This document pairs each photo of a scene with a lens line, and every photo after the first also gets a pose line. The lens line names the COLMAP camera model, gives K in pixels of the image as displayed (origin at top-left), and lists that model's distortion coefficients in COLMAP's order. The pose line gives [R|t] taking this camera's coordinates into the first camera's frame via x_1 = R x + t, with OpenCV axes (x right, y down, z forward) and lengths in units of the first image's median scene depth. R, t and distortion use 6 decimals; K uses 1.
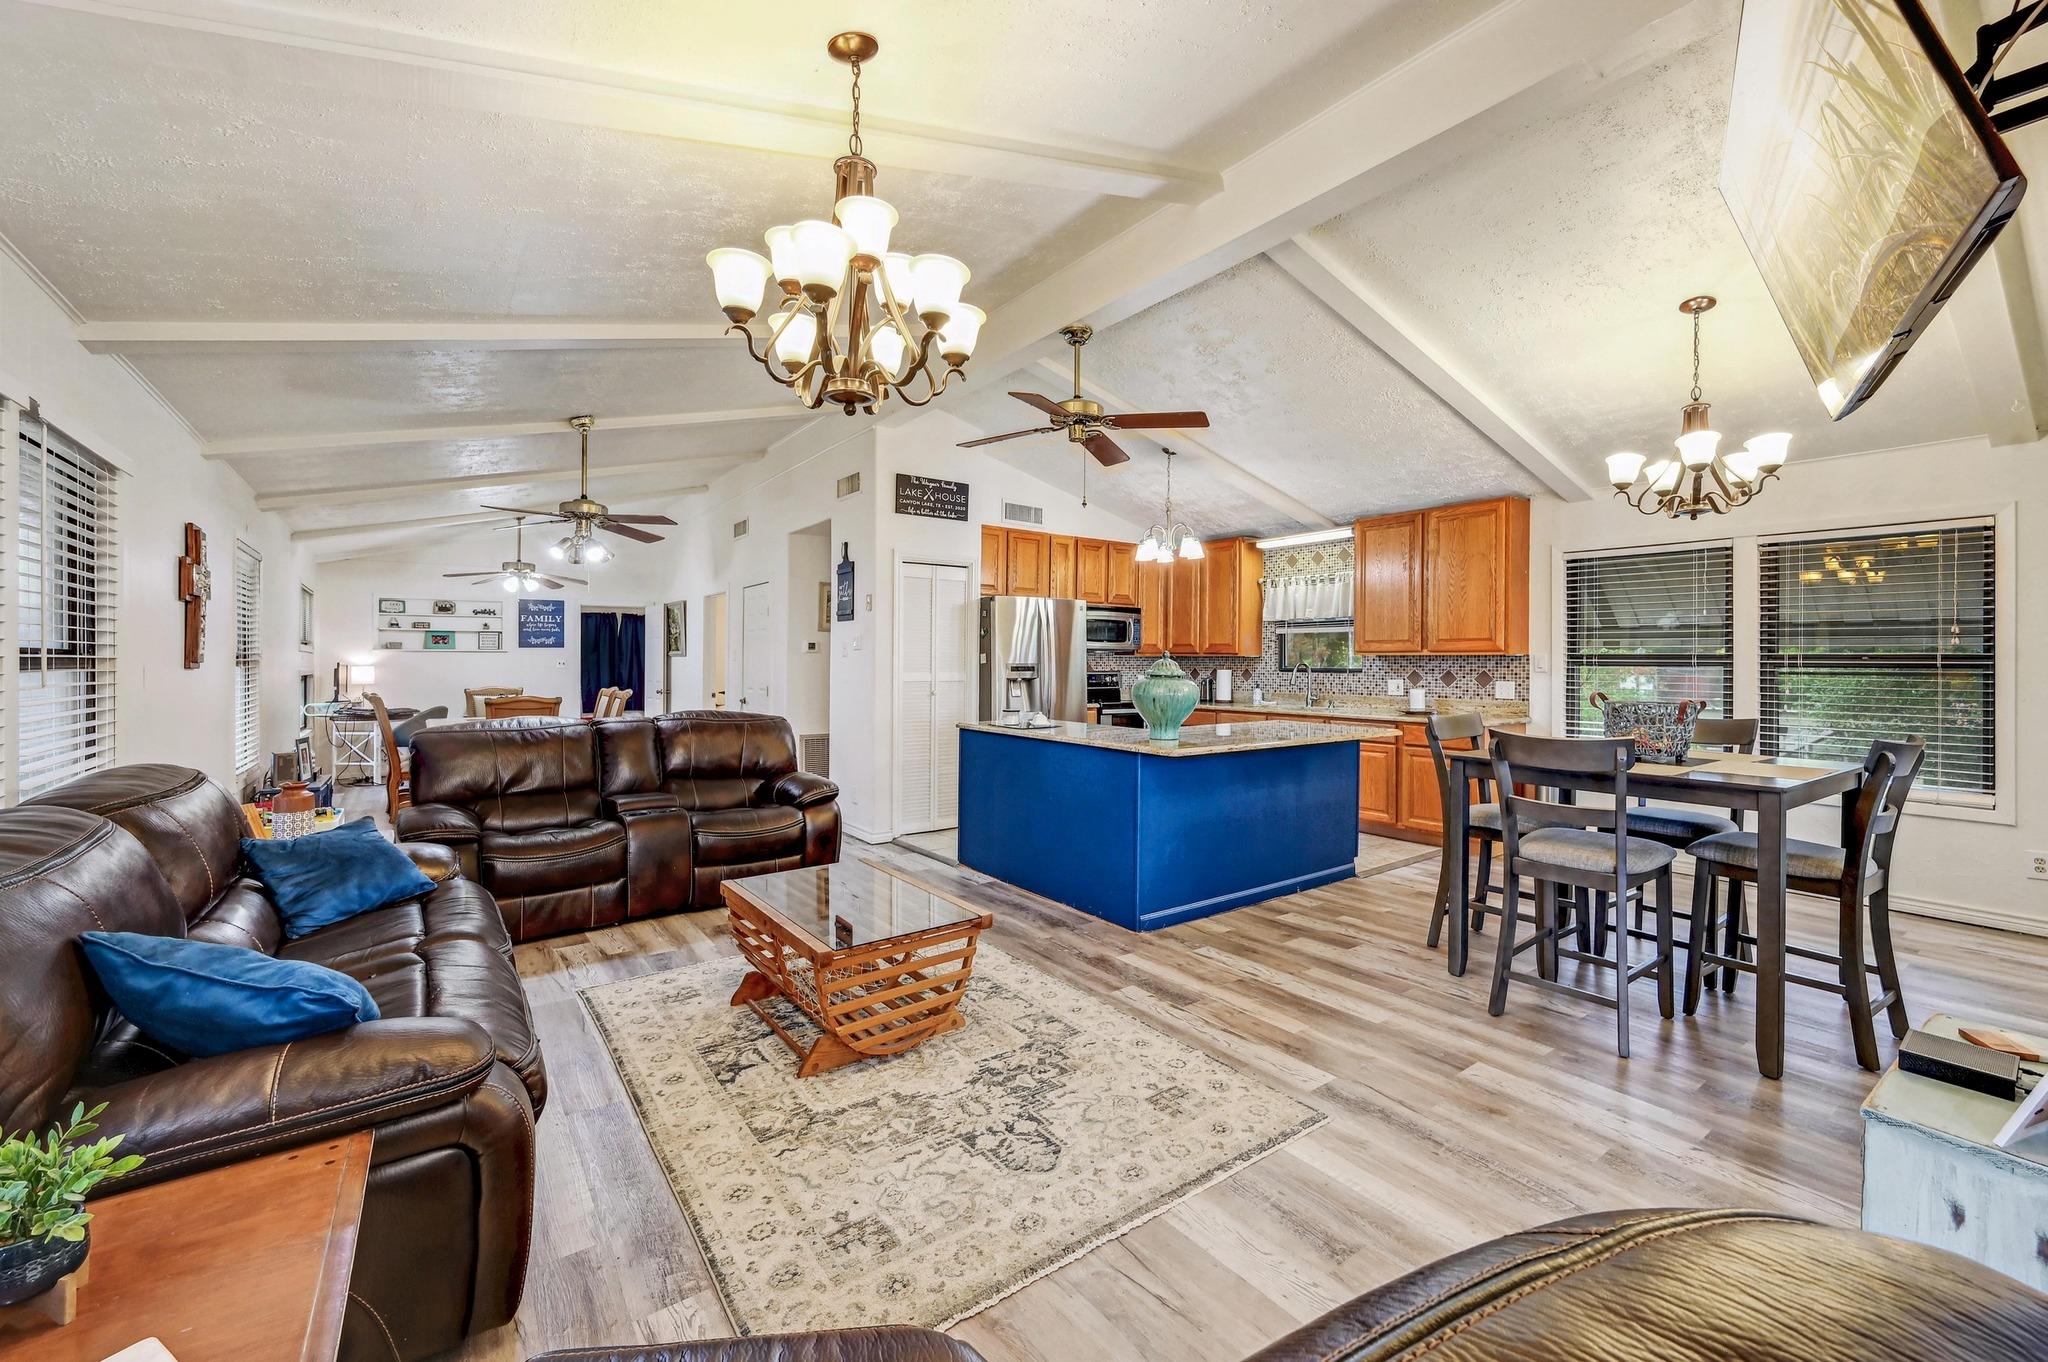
lens RADIAL K [[827.8, 0, 1035.4], [0, 827.8, 660.6], [0, 0, 1]] dist [-0.000037, -0.000977]
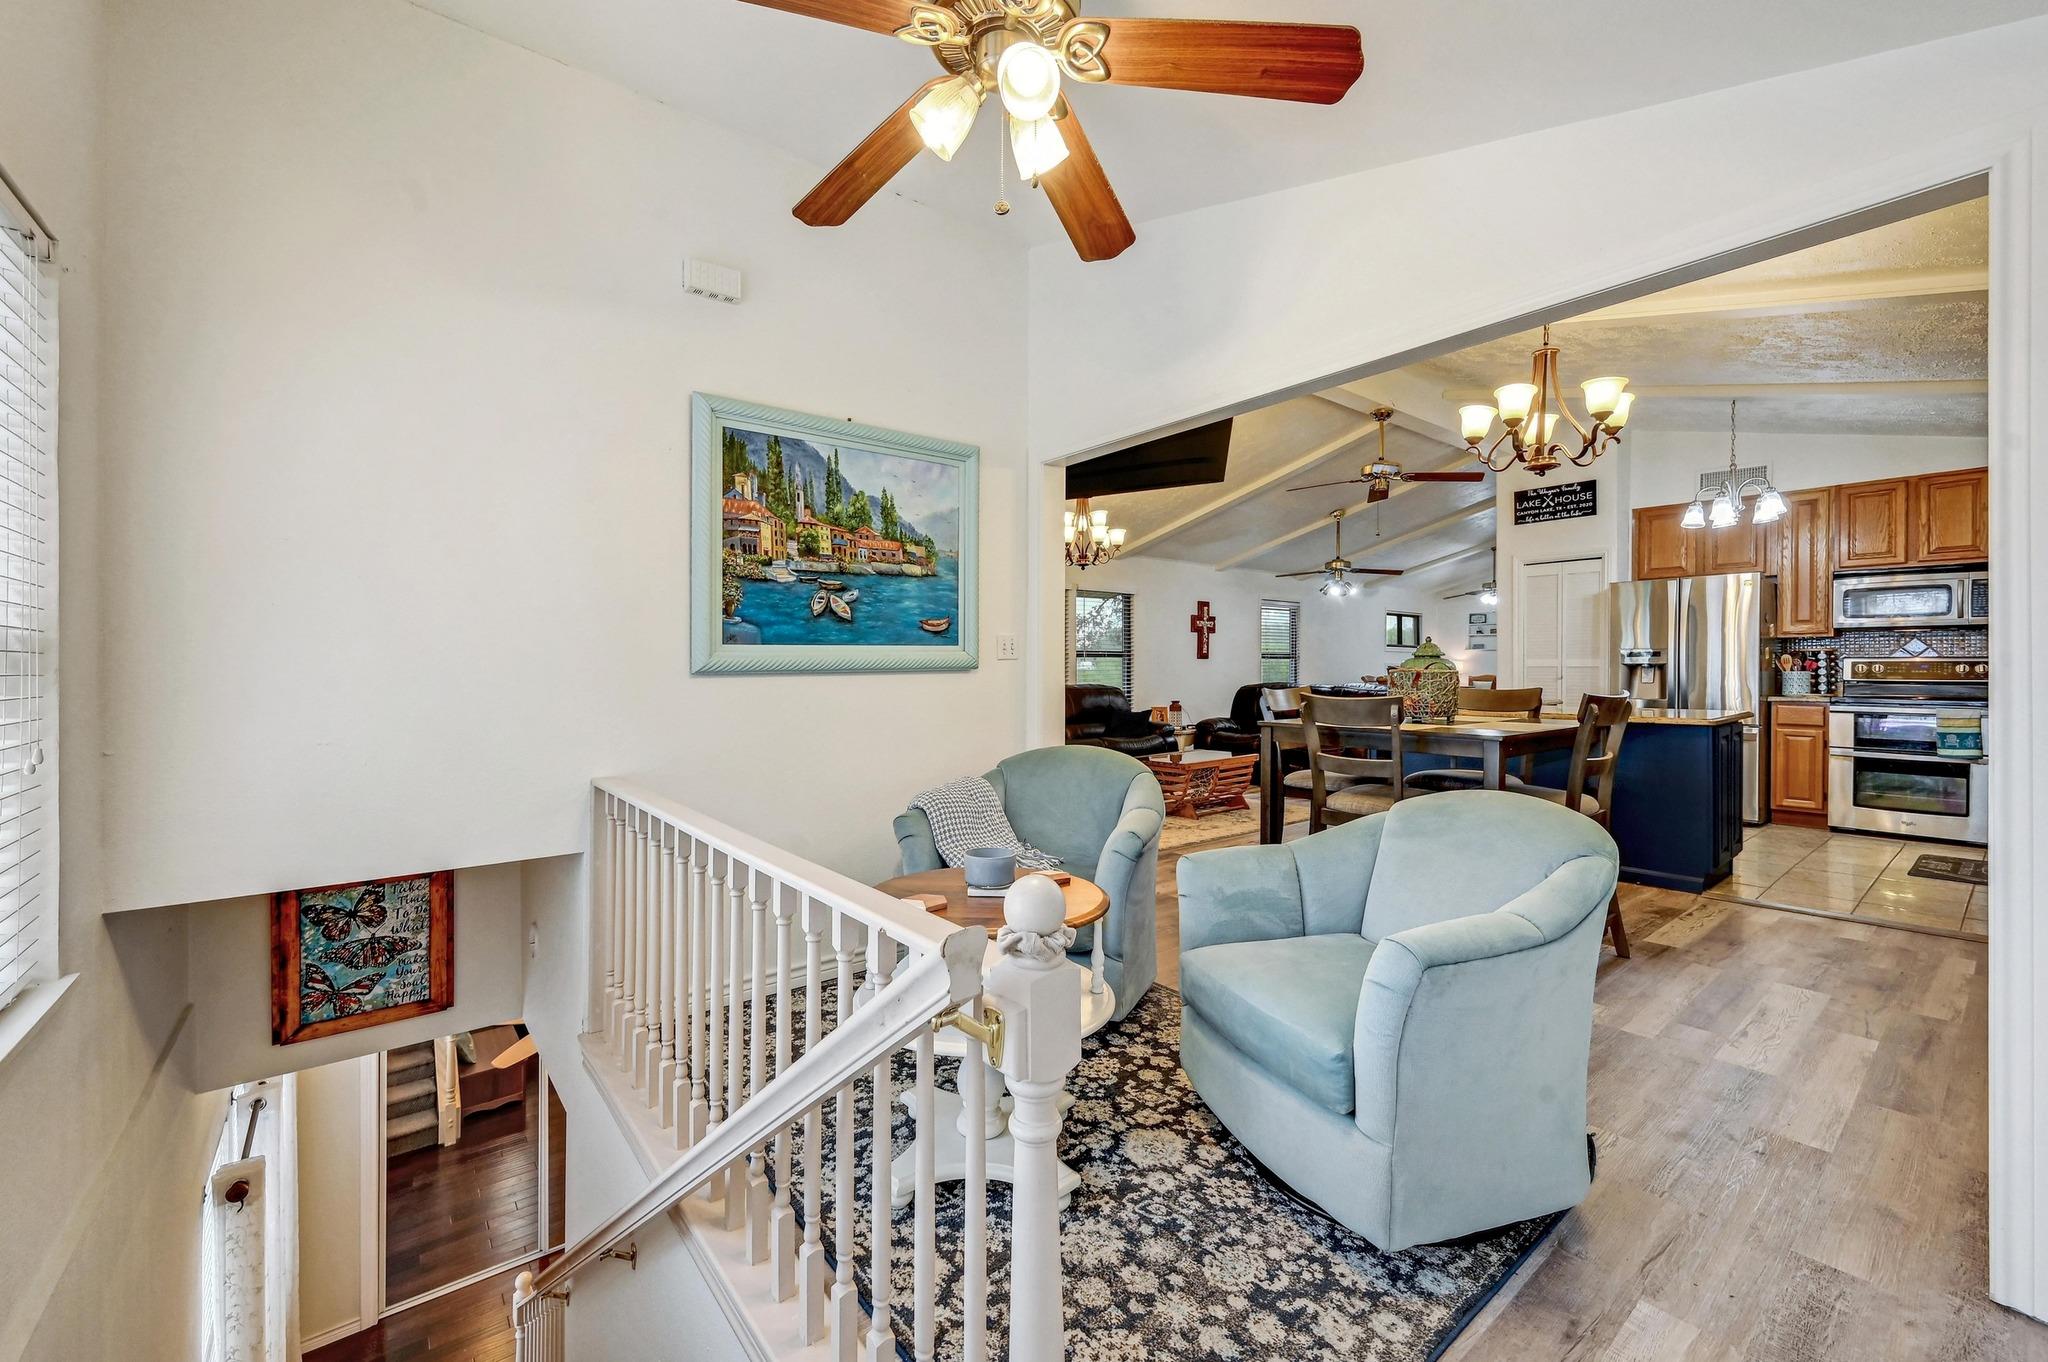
lens RADIAL K [[827.8, 0, 1025.8], [0, 827.8, 671.6], [0, 0, 1]] dist [-0.000037, -0.000977]
pose [[0.043578, 0.004232, -0.999041, 1.068037], [0.004503, 0.999980, 0.004432, 0.026946], [0.999040, -0.004691, 0.043558, 0.255694]]
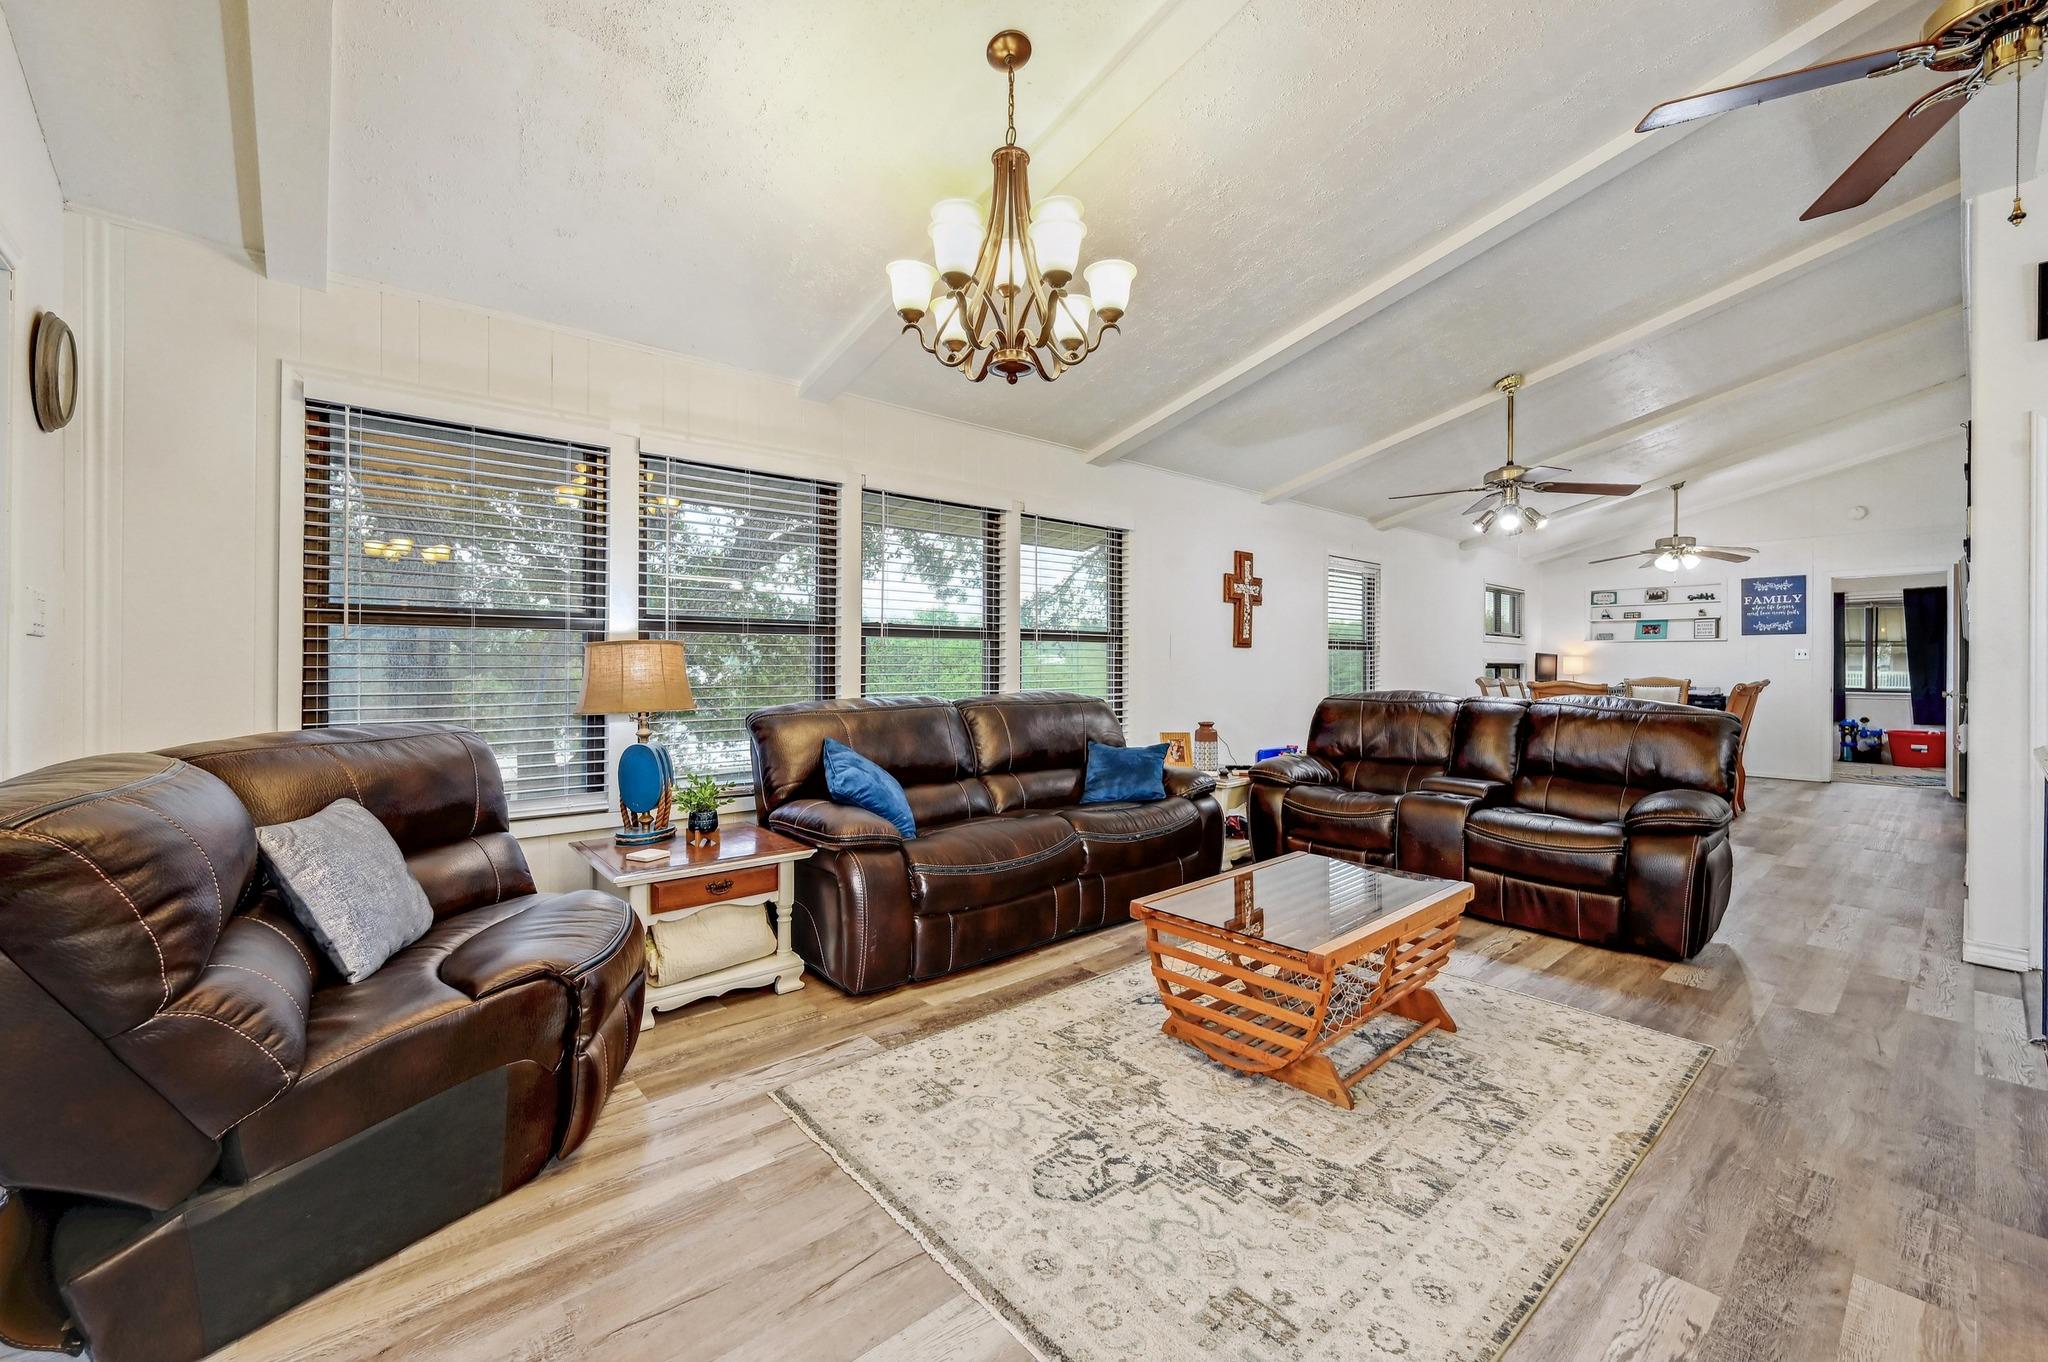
lens RADIAL K [[827.8, 0, 1008.8], [0, 827.8, 667.0], [0, 0, 1]] dist [-0.000037, -0.000977]
pose [[0.066176, 0.007781, -0.997778, 0.327773], [-0.005359, 0.999958, 0.007443, 0.026614], [0.997794, 0.004855, 0.066215, 0.348736]]
